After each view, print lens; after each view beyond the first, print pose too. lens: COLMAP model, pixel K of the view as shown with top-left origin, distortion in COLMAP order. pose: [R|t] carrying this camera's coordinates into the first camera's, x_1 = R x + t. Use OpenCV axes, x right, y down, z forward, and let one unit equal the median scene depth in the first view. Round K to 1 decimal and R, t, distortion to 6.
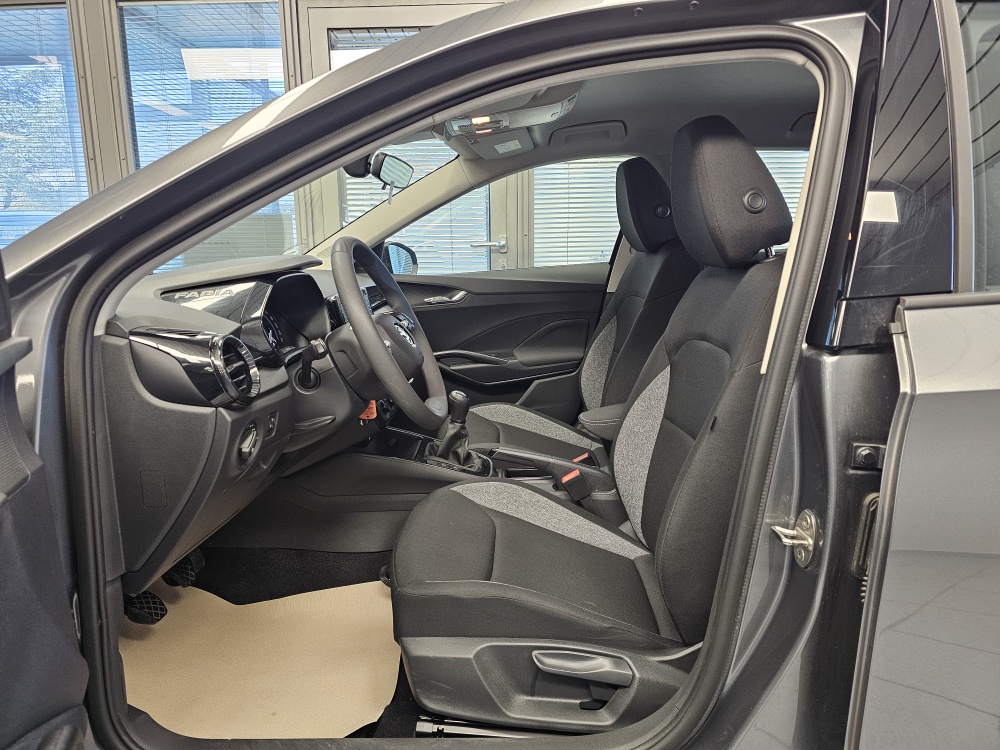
lens RADIAL K [[662.7, 0, 496.1], [0, 662.7, 368.0], [0, 0, 1]] dist [0.055315, -0.043371]
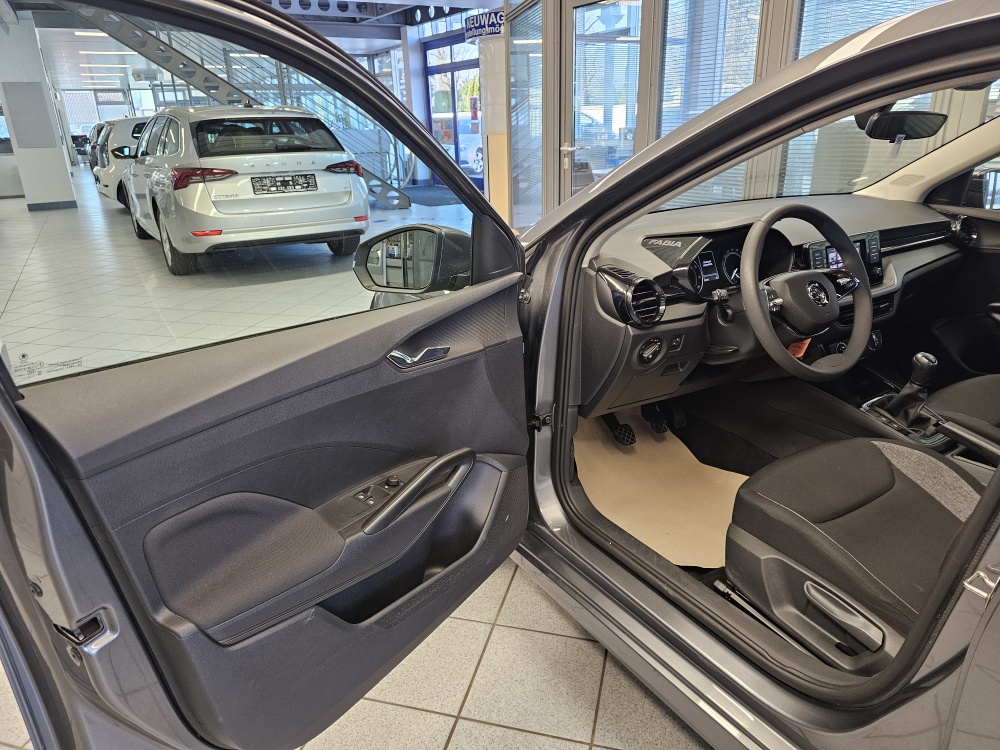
lens RADIAL K [[662.7, 0, 496.1], [0, 662.7, 368.0], [0, 0, 1]] dist [0.055315, -0.043371]
pose [[0.558551, 0.288544, -0.777665, 0.570048], [-0.136302, 0.956728, 0.257086, -0.176593], [0.818195, -0.037599, 0.573711, -0.137161]]
